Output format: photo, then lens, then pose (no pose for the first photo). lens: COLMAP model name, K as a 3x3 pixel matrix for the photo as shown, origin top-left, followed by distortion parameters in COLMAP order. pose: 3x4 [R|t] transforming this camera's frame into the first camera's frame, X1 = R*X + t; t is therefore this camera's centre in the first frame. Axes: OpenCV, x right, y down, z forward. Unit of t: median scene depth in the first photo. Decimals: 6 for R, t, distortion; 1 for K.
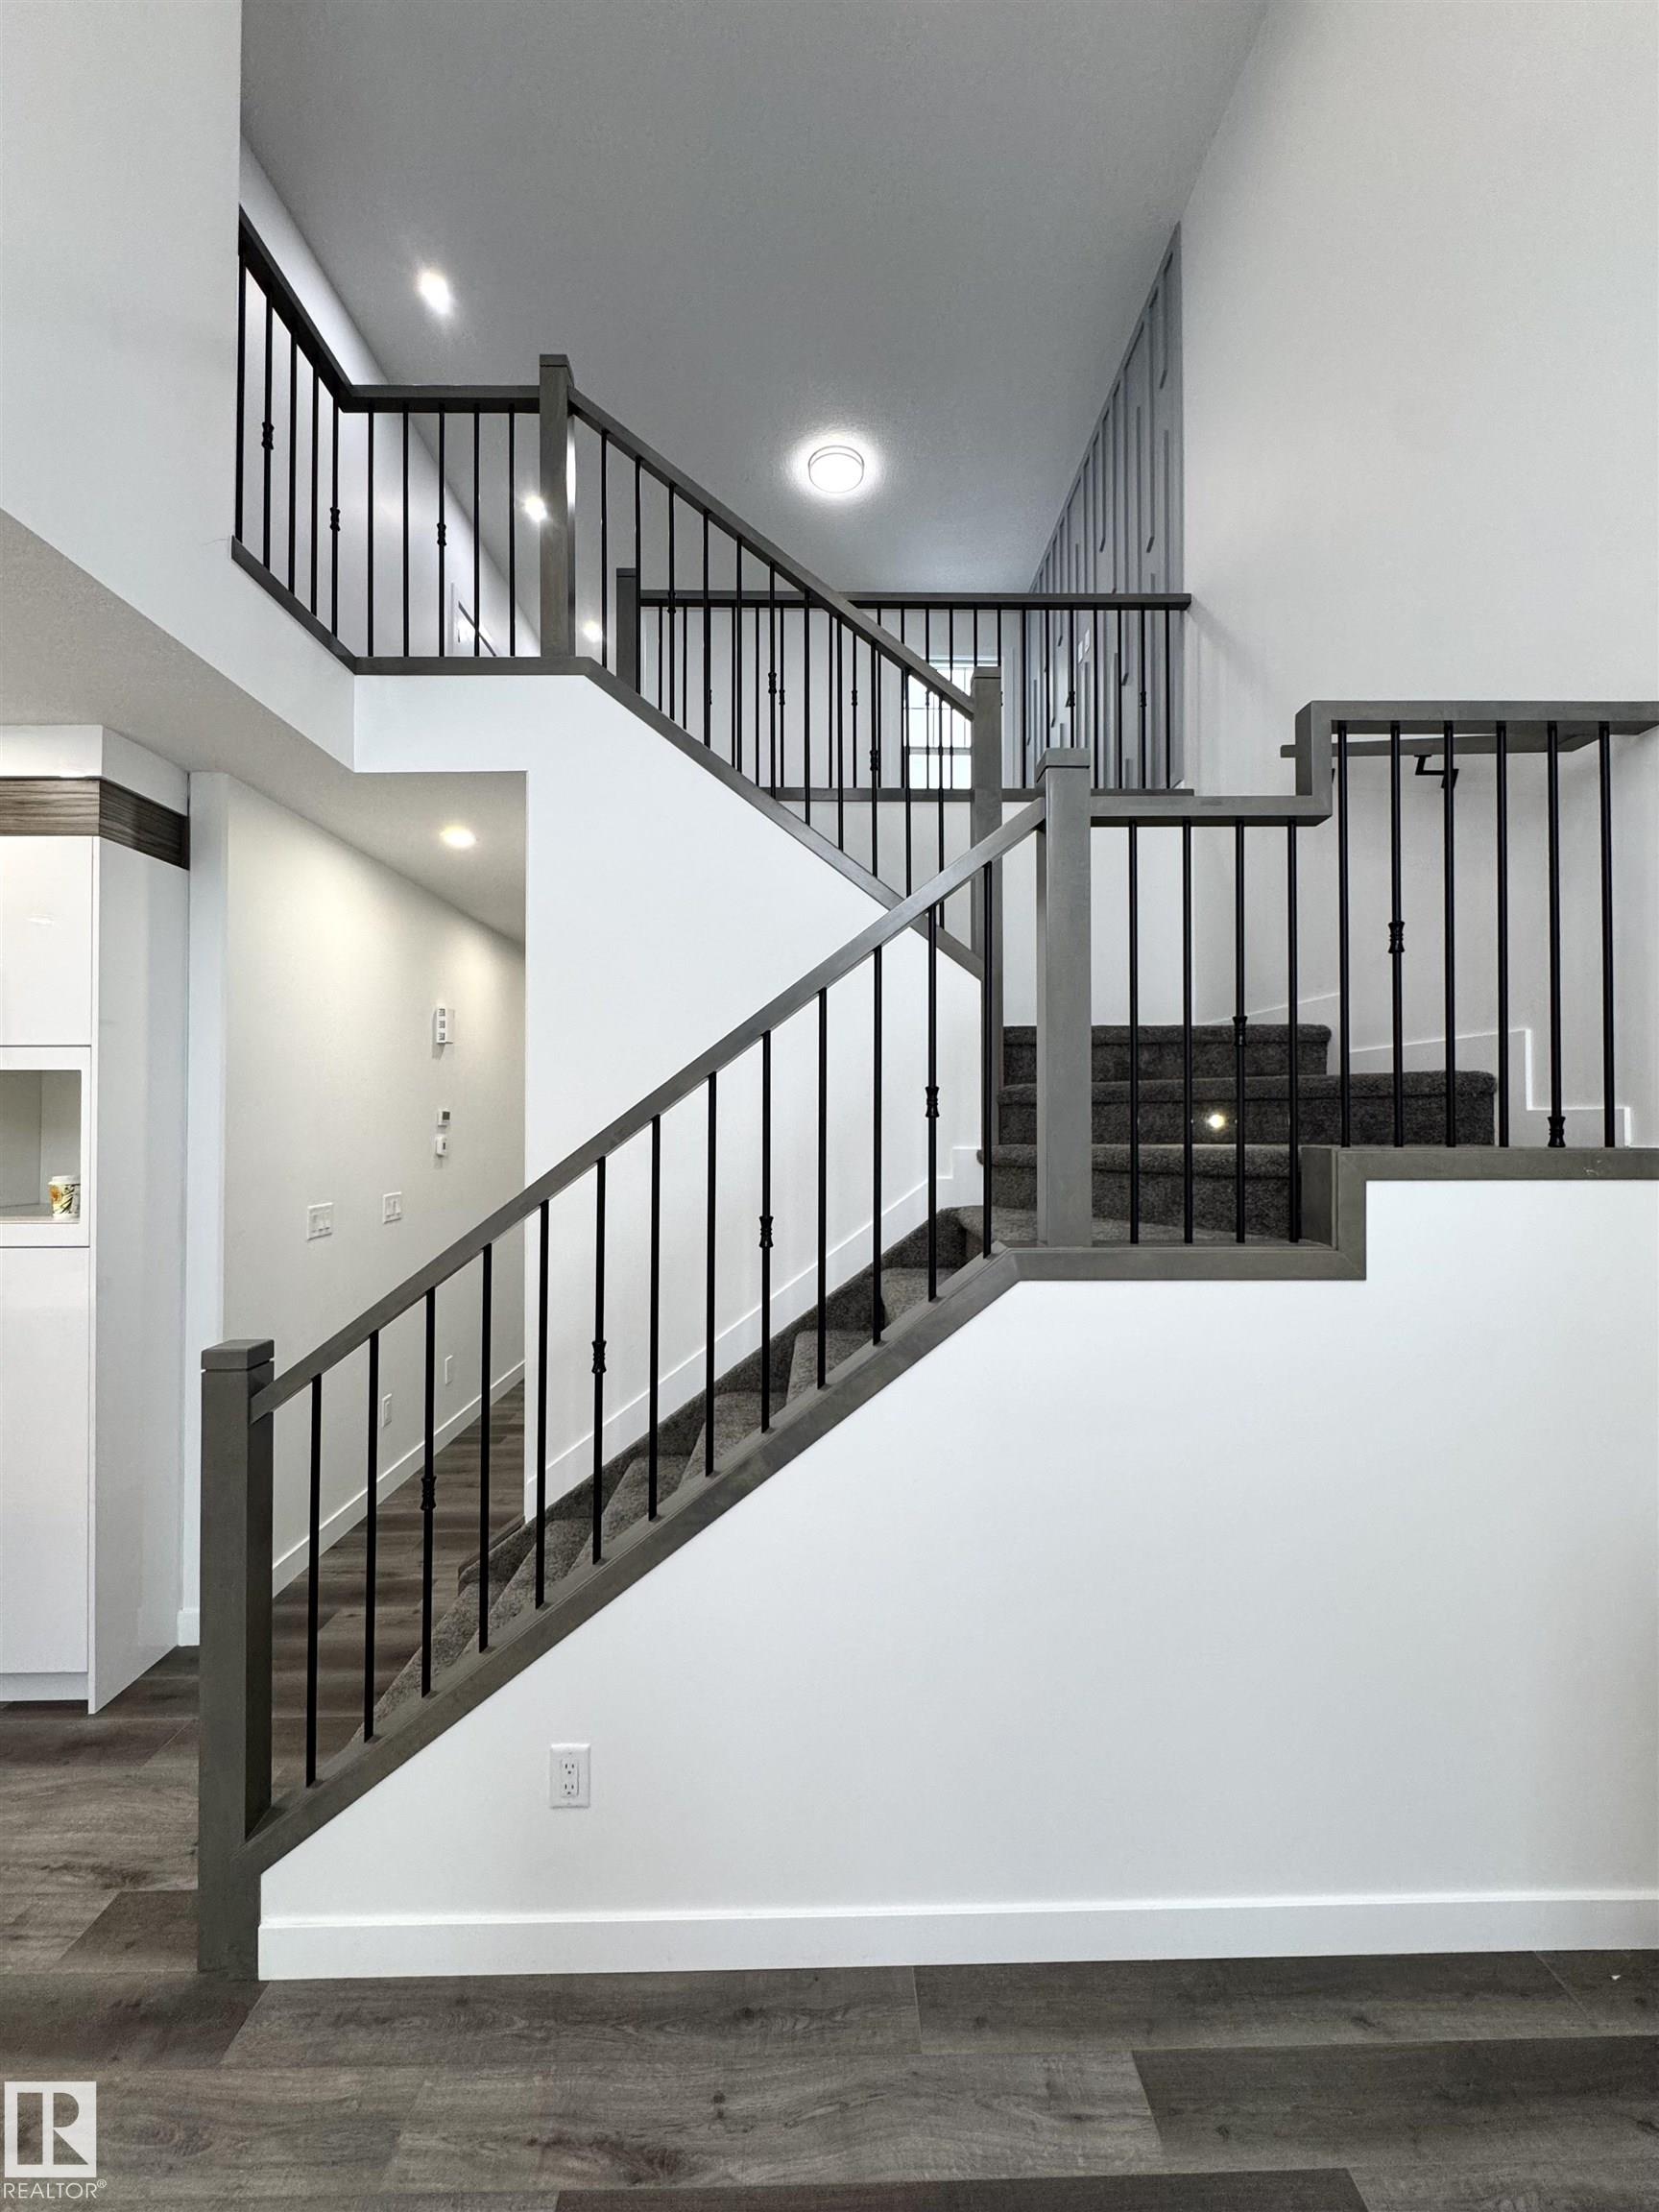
lens RADIAL K [[885.5, 0, 830.2], [0, 885.5, 1107.0], [0, 0, 1]] dist [-0.004383, 0.000909]
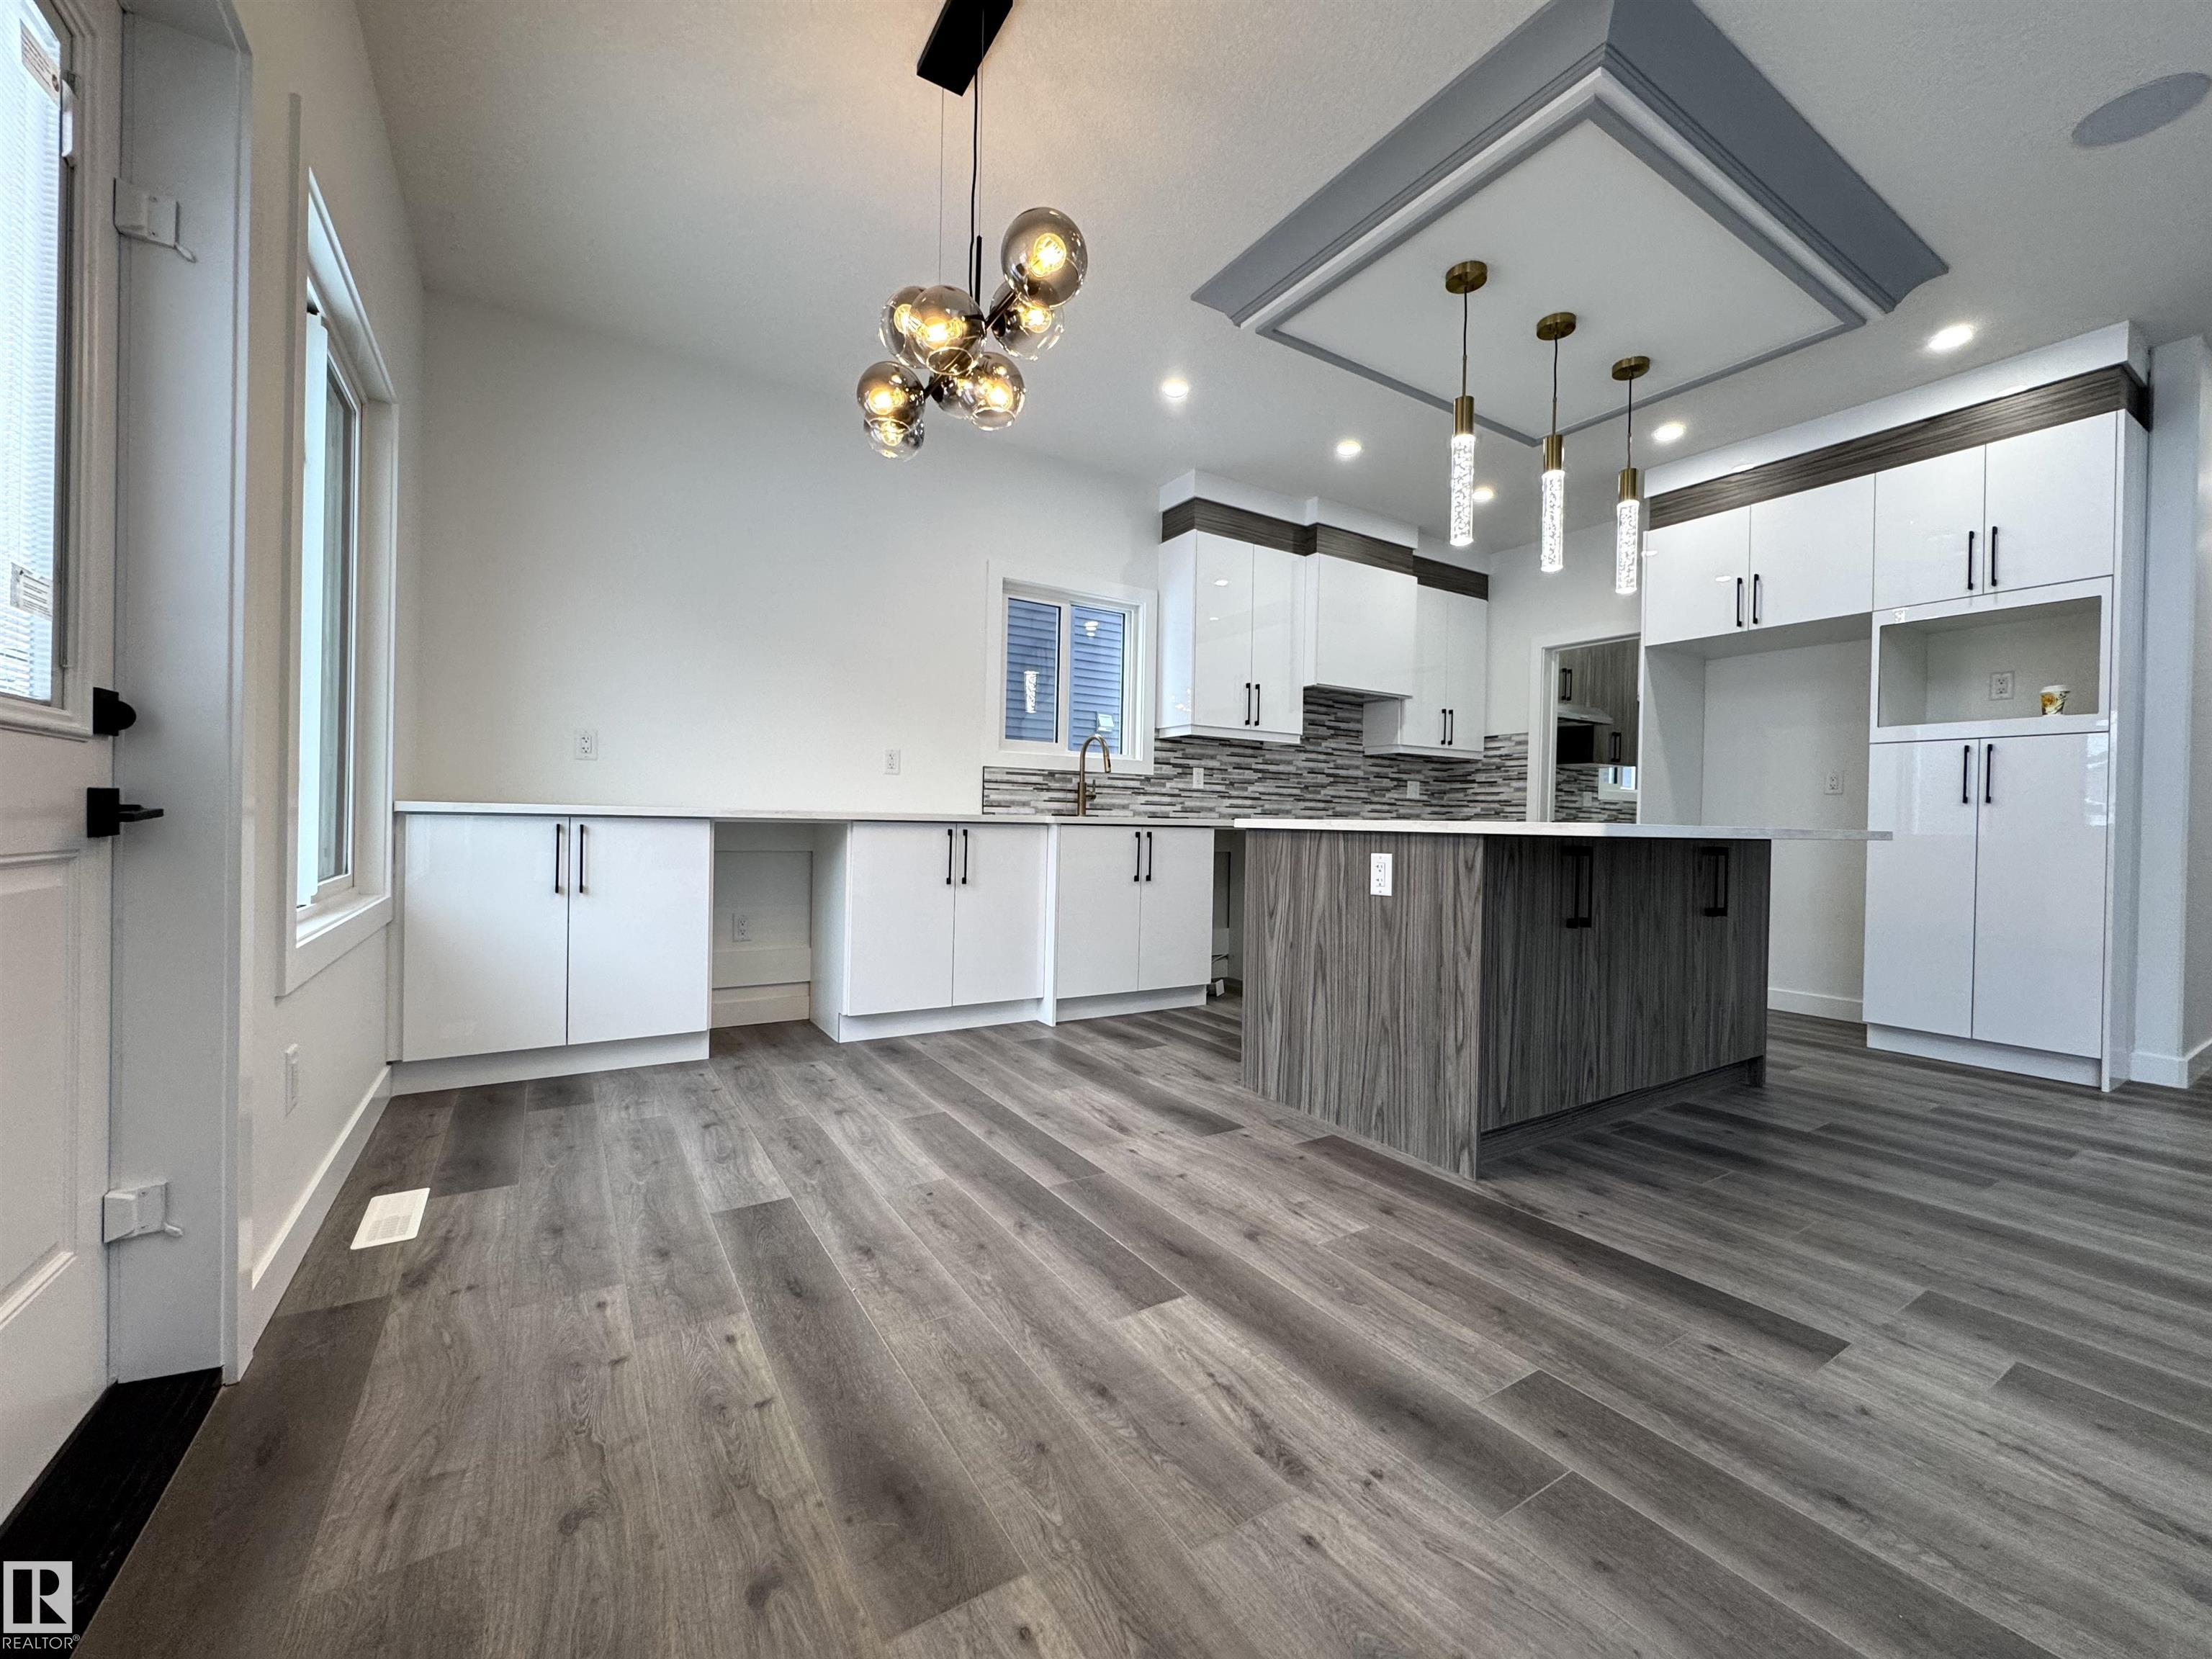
lens RADIAL K [[885.5, 0, 1107.3], [0, 885.5, 827.3], [0, 0, 1]] dist [-0.004383, 0.000909]
pose [[0.519537, 0.018628, -0.854245, -0.503890], [-0.009144, 0.999826, 0.016242, 0.295889], [0.854399, -0.000627, 0.519617, -0.928680]]
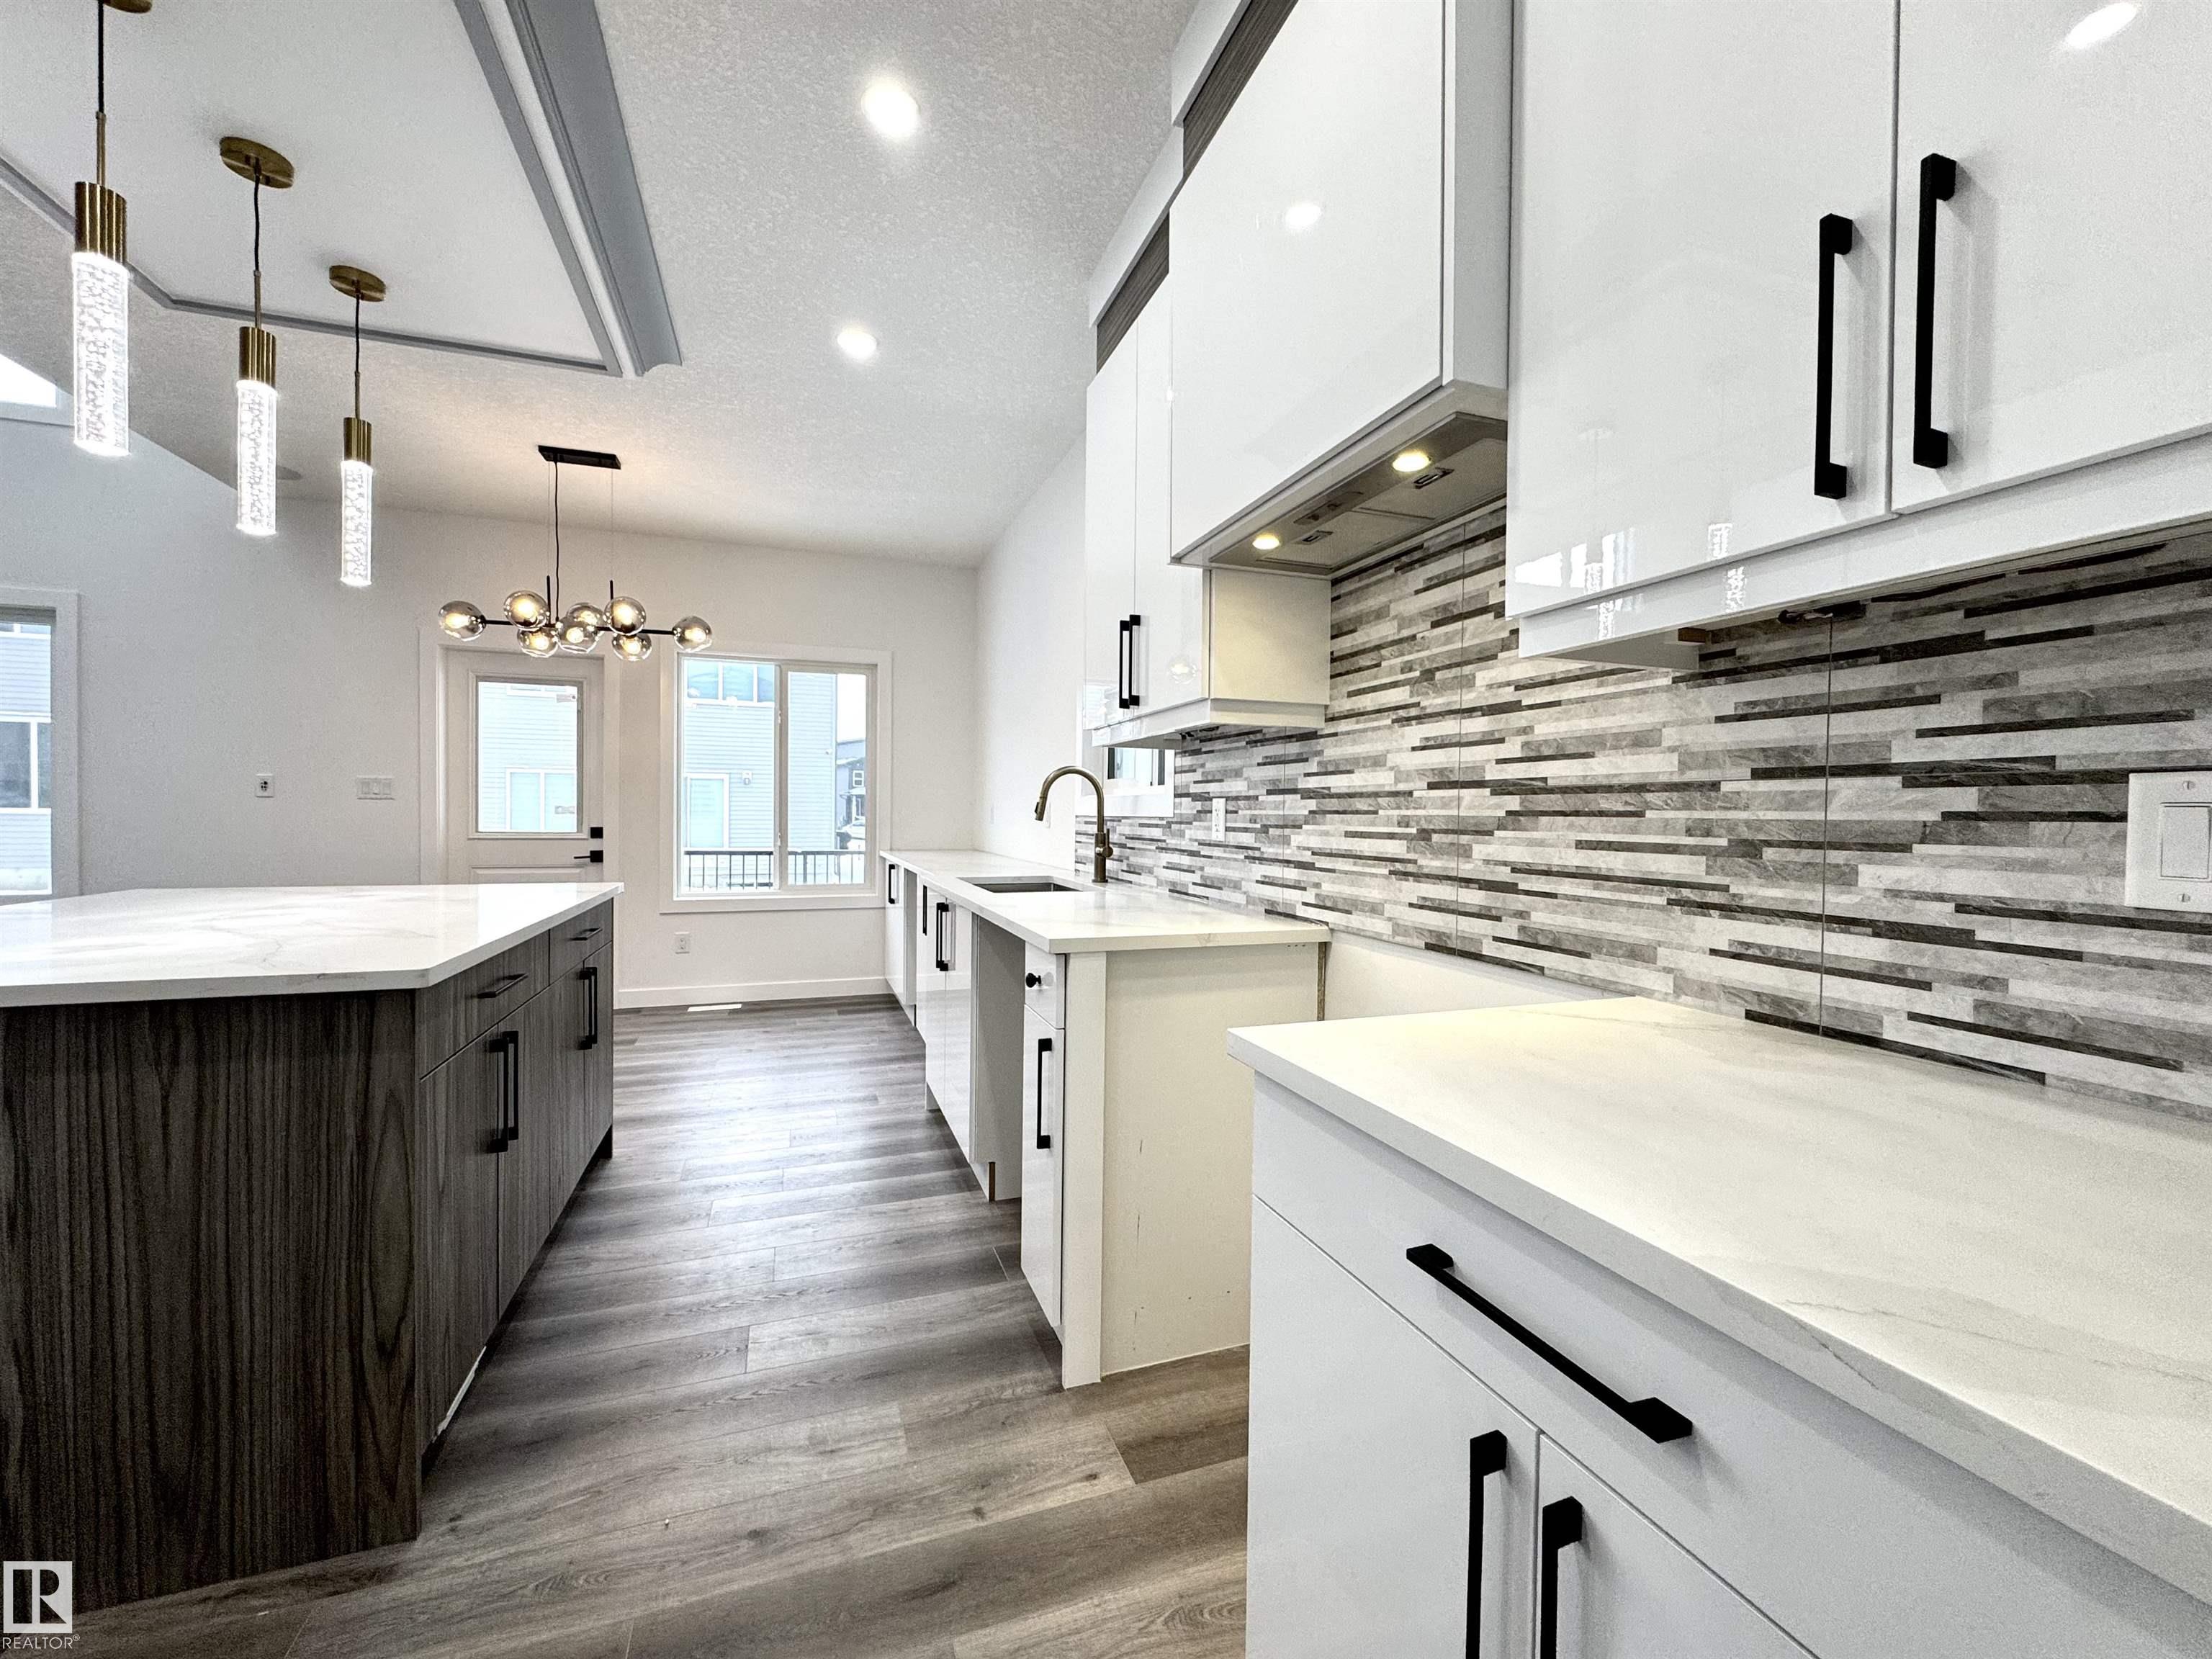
lens RADIAL K [[885.5, 0, 1105.0], [0, 885.5, 825.7], [0, 0, 1]] dist [-0.004383, 0.000909]
pose [[-0.947818, -0.003751, -0.318790, -1.725122], [-0.004486, 0.999989, 0.001570, 0.218263], [0.318781, 0.002918, -0.947824, 1.266342]]
